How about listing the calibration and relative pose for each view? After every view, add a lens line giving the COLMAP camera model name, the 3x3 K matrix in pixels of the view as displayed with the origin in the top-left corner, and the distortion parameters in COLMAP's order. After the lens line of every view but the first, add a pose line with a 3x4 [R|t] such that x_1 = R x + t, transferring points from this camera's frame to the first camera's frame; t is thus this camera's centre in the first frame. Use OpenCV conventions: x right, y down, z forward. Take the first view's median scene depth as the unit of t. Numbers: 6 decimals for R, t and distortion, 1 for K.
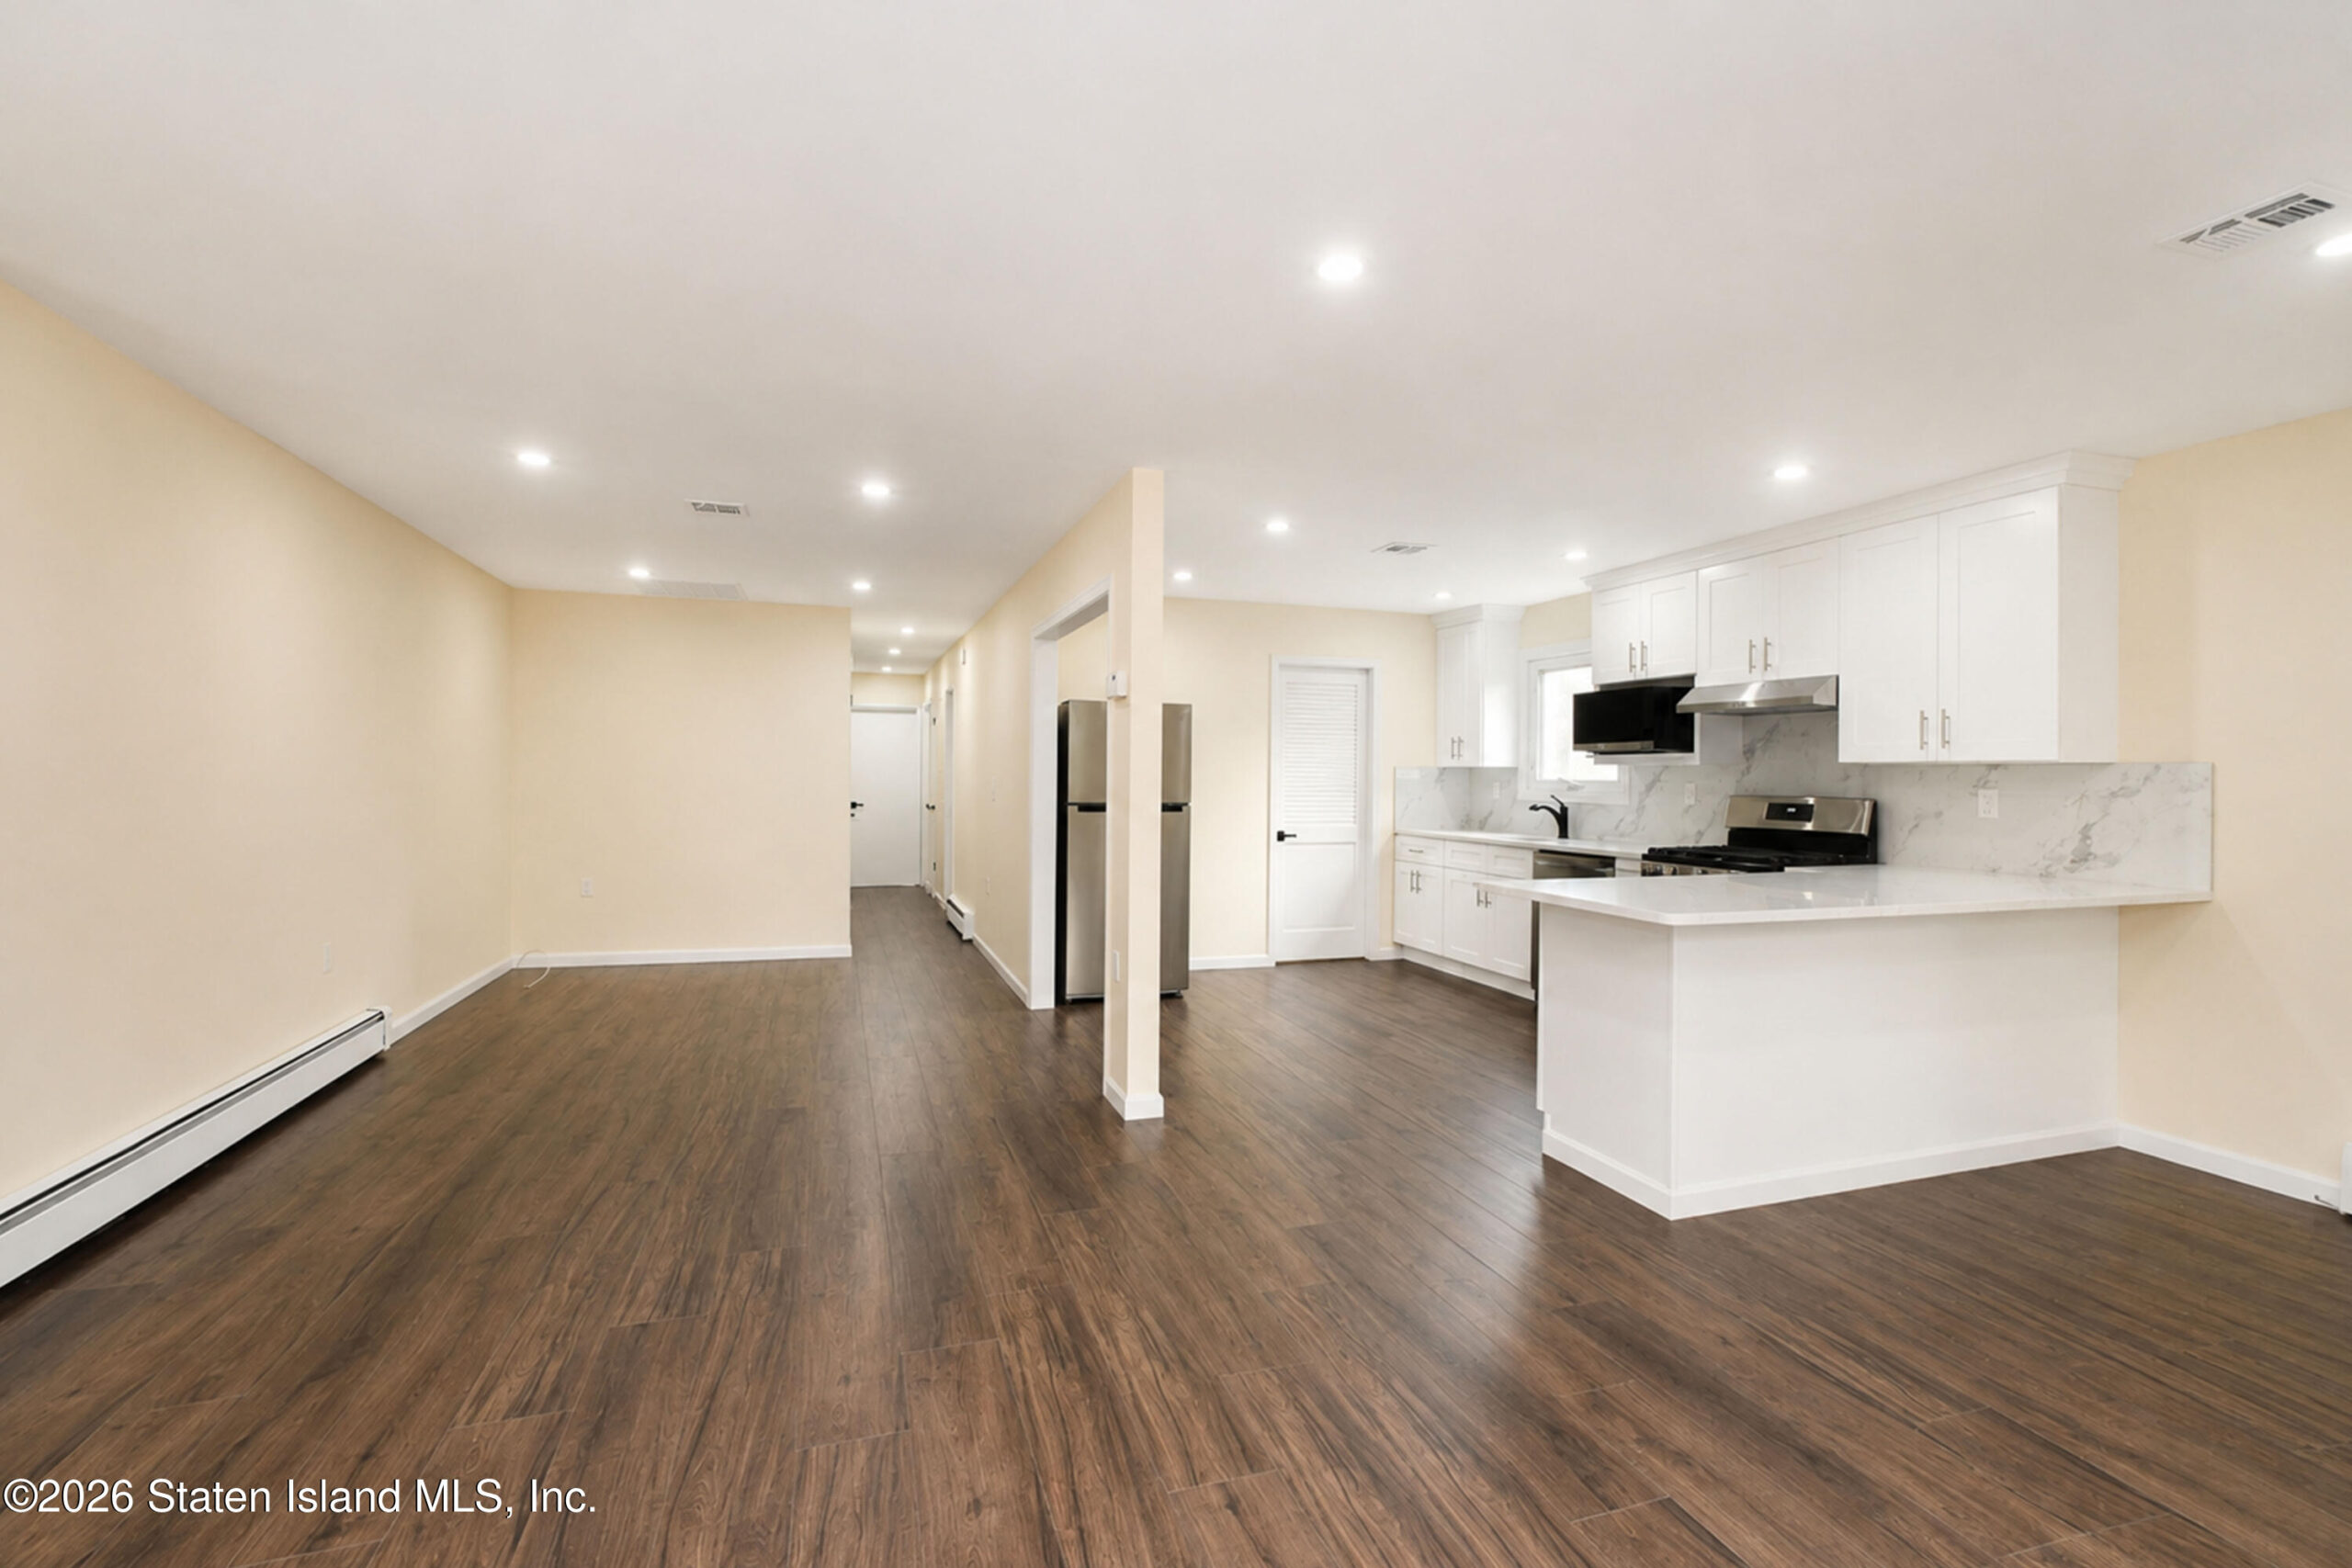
lens RADIAL K [[1044.1, 0, 1158.0], [0, 1044.1, 784.5], [0, 0, 1]] dist [0.026070, -0.001307]
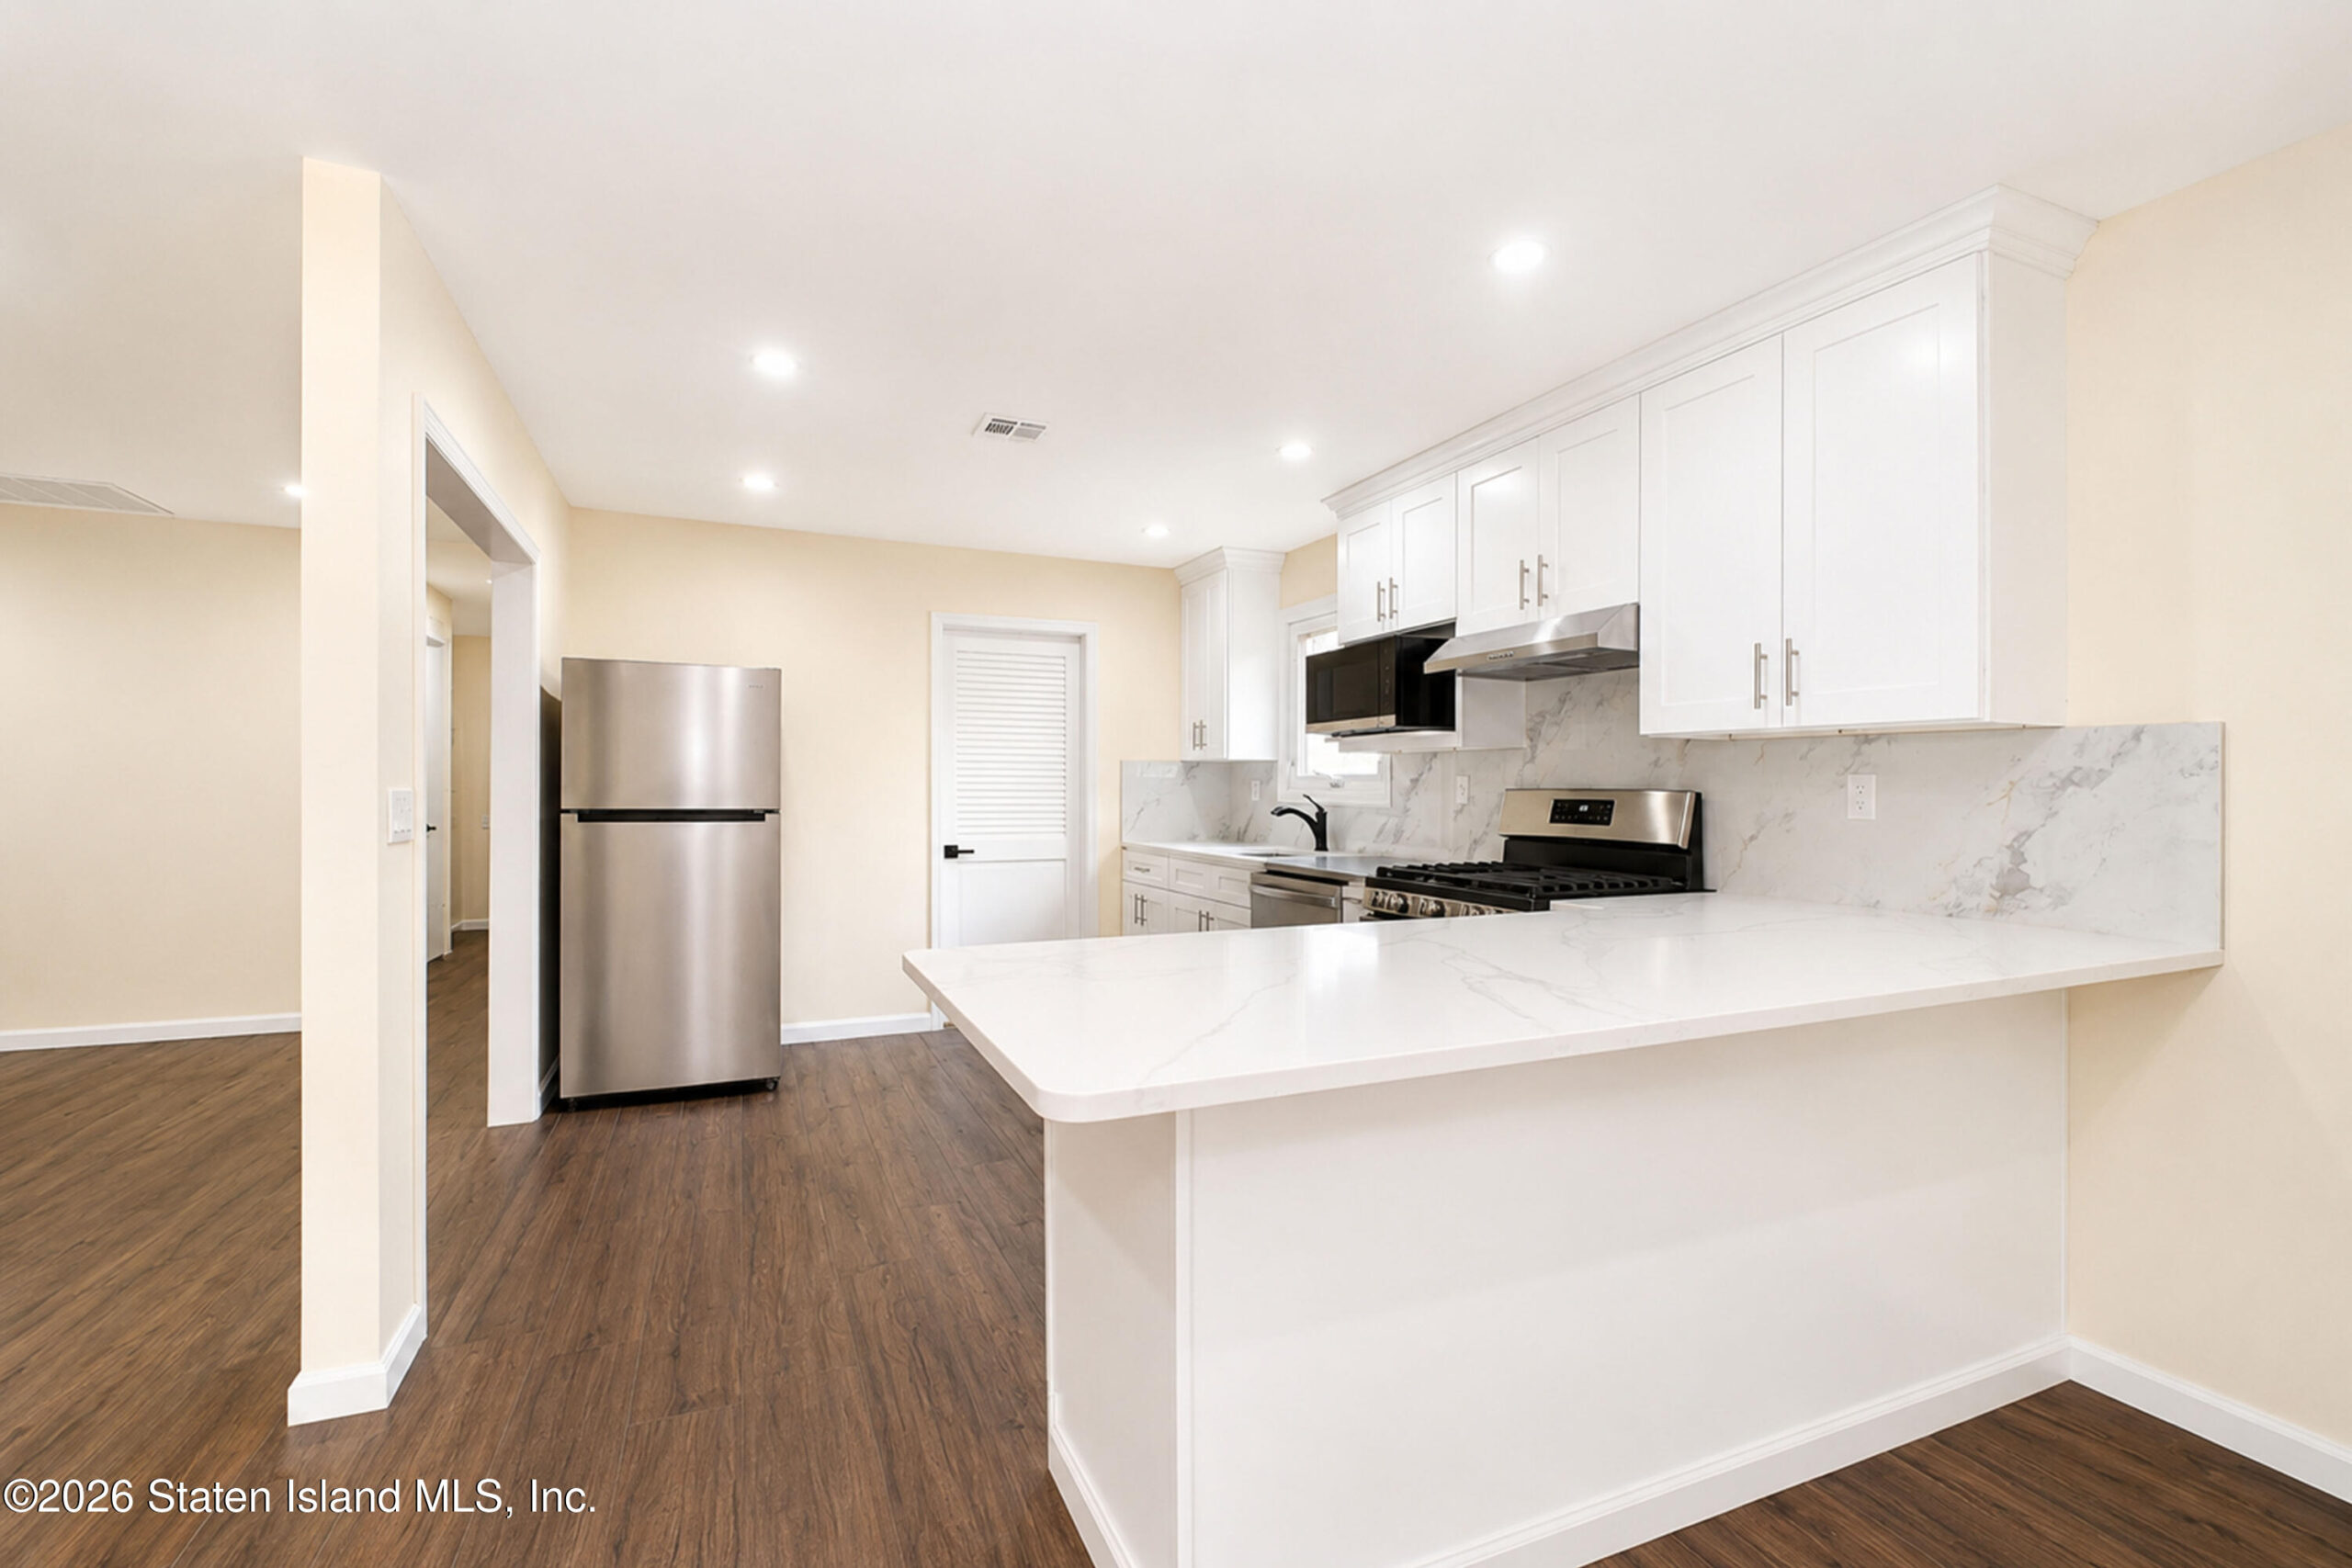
lens RADIAL K [[1044.1, 0, 1111.6], [0, 1044.1, 784.2], [0, 0, 1]] dist [0.026070, -0.001307]
pose [[0.998365, -0.005741, 0.056867, 0.241112], [0.006179, 0.999953, -0.007519, 0.009107], [-0.056821, 0.007858, 0.998353, 0.316290]]
